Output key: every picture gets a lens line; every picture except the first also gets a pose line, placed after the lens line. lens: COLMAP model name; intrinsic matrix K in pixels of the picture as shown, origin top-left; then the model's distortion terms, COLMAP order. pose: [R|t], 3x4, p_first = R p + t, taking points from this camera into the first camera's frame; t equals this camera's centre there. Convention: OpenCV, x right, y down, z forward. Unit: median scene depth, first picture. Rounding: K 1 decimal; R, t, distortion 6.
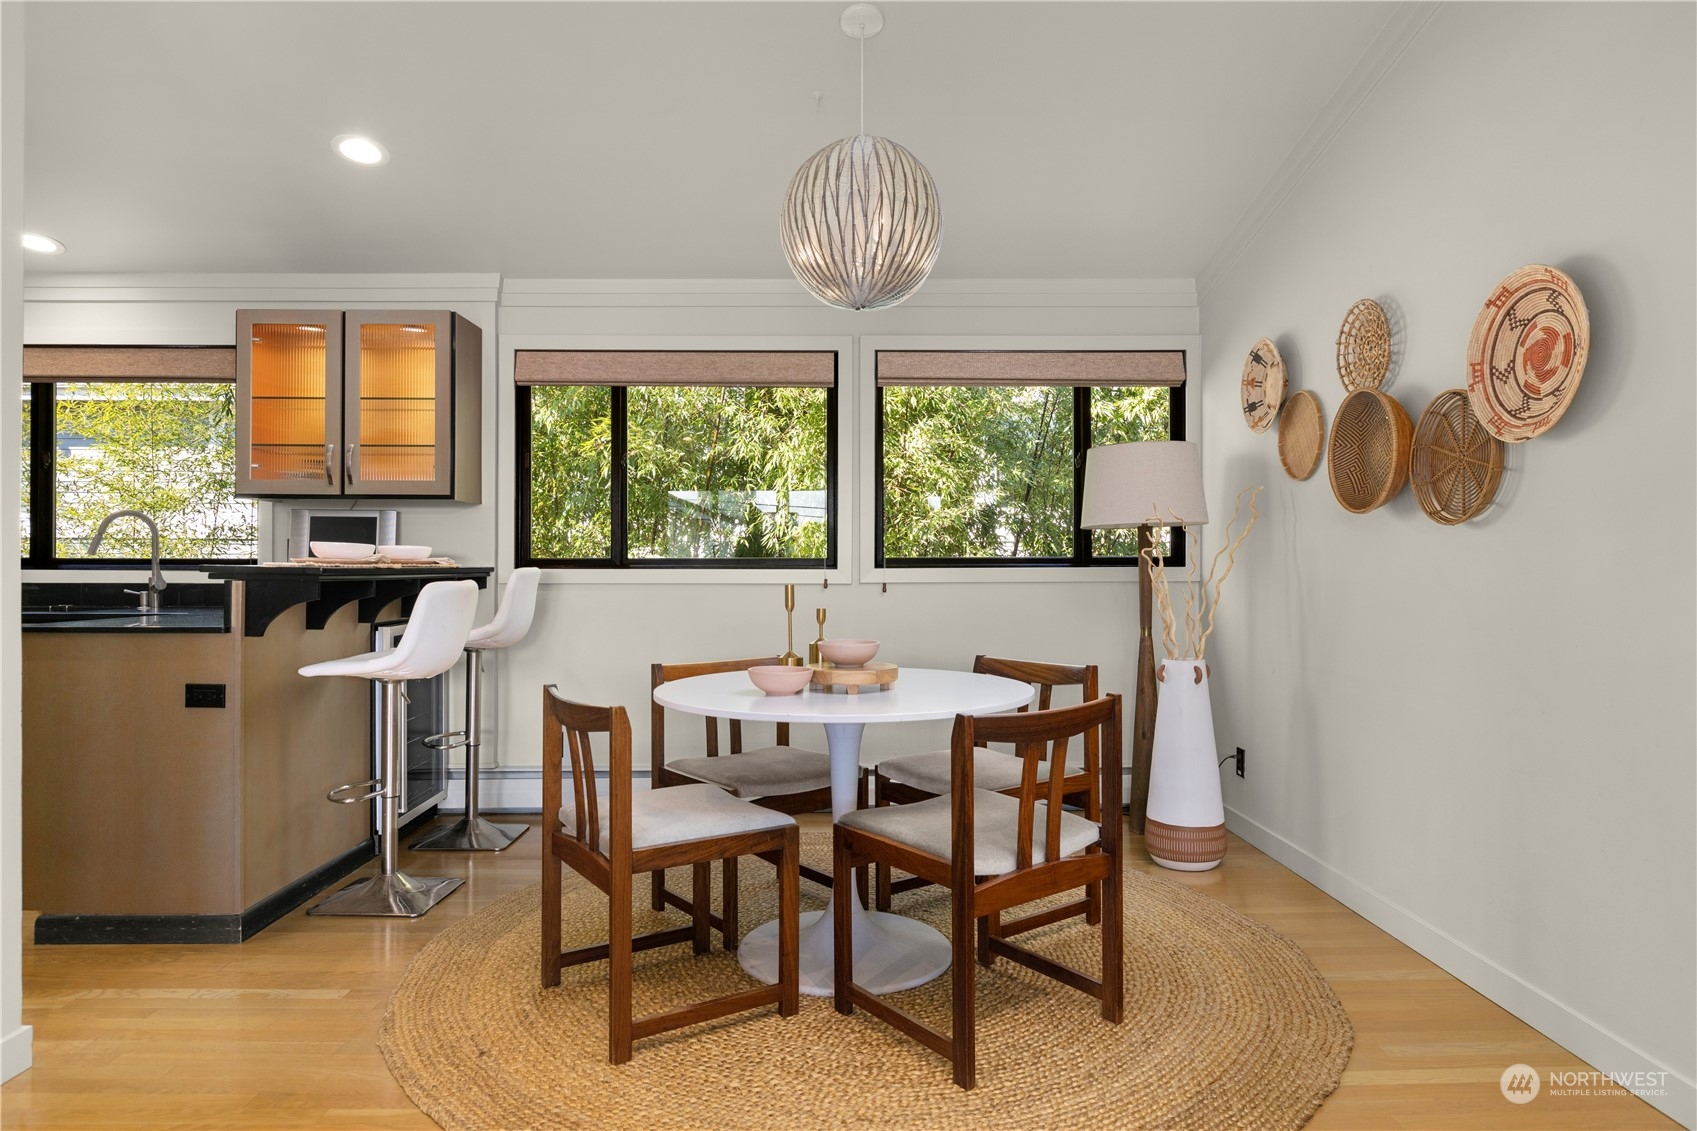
lens RADIAL K [[1055.9, 0, 848.5], [0, 1055.9, 565.5], [0, 0, 1]] dist [-0.026607, 0.000861]
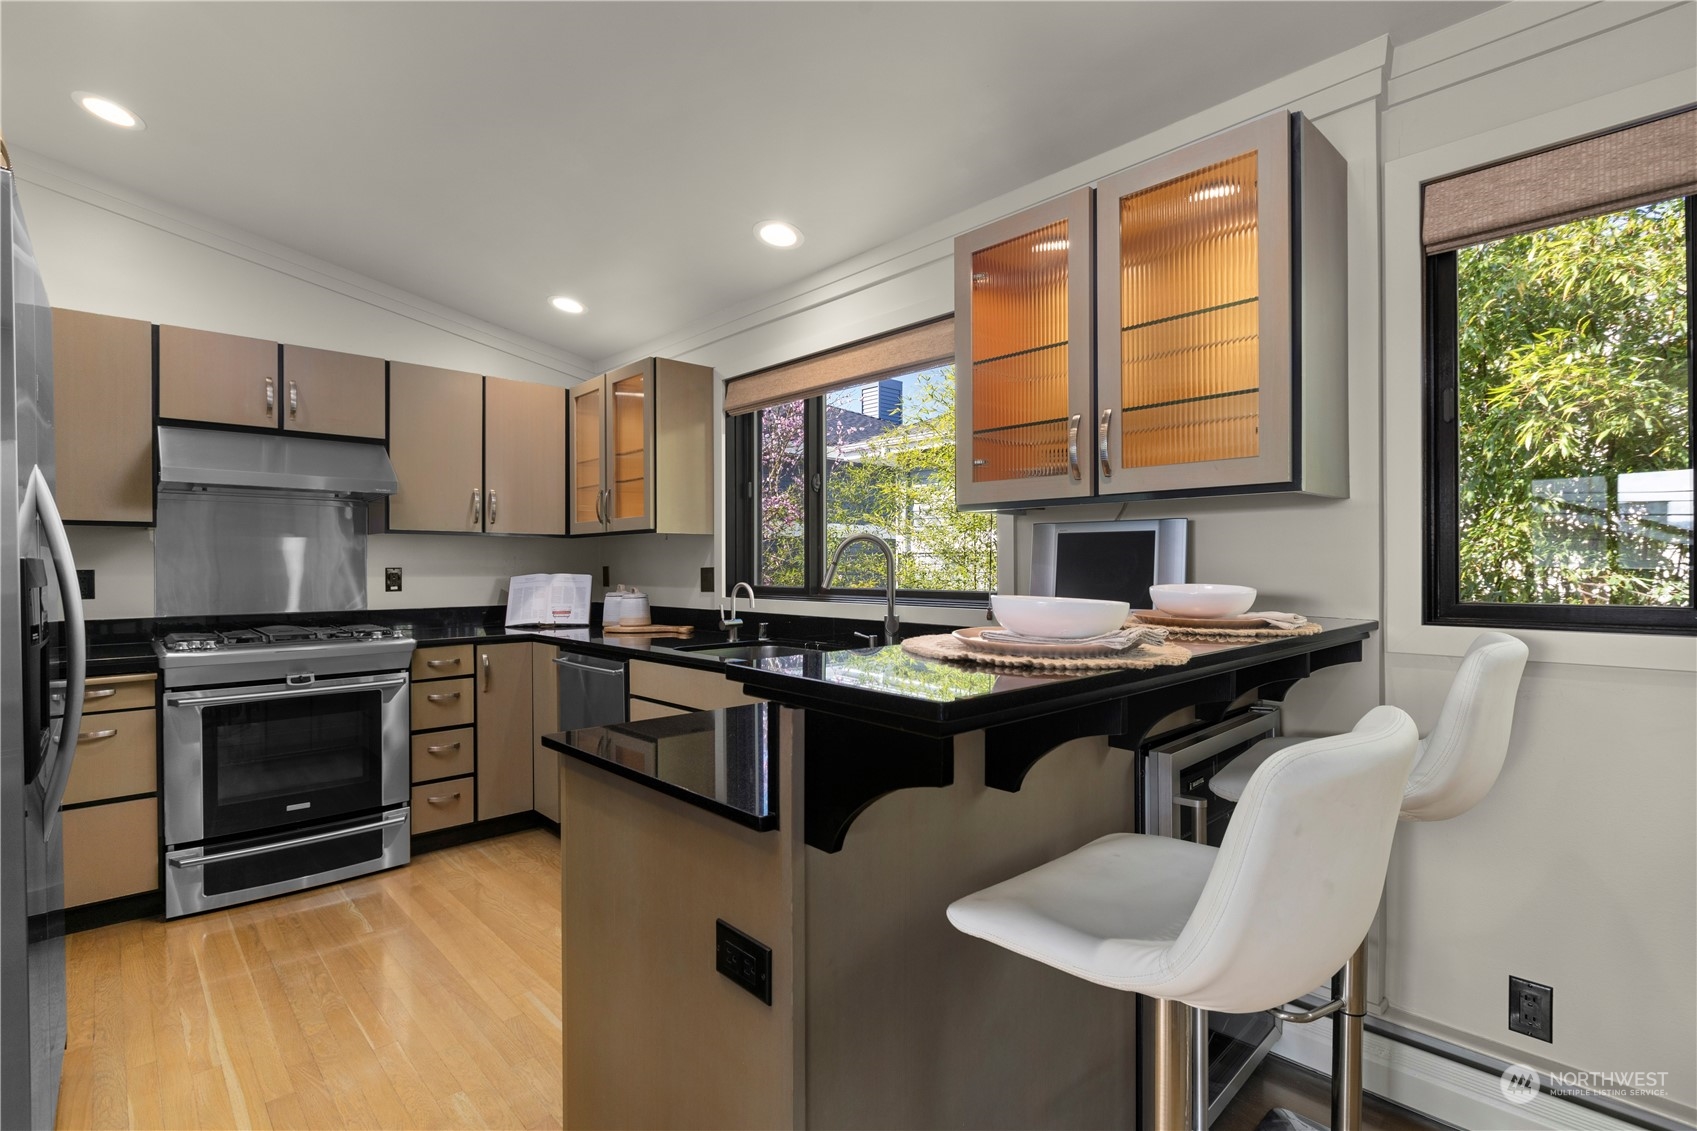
lens RADIAL K [[789.8, 0, 853.3], [0, 789.8, 568.9], [0, 0, 1]] dist [-0.014542, -0.000066]
pose [[0.686340, 0.000776, -0.727281, -0.250123], [0.008210, 0.999927, 0.008816, -0.031189], [0.727235, -0.012022, 0.686284, 0.589923]]
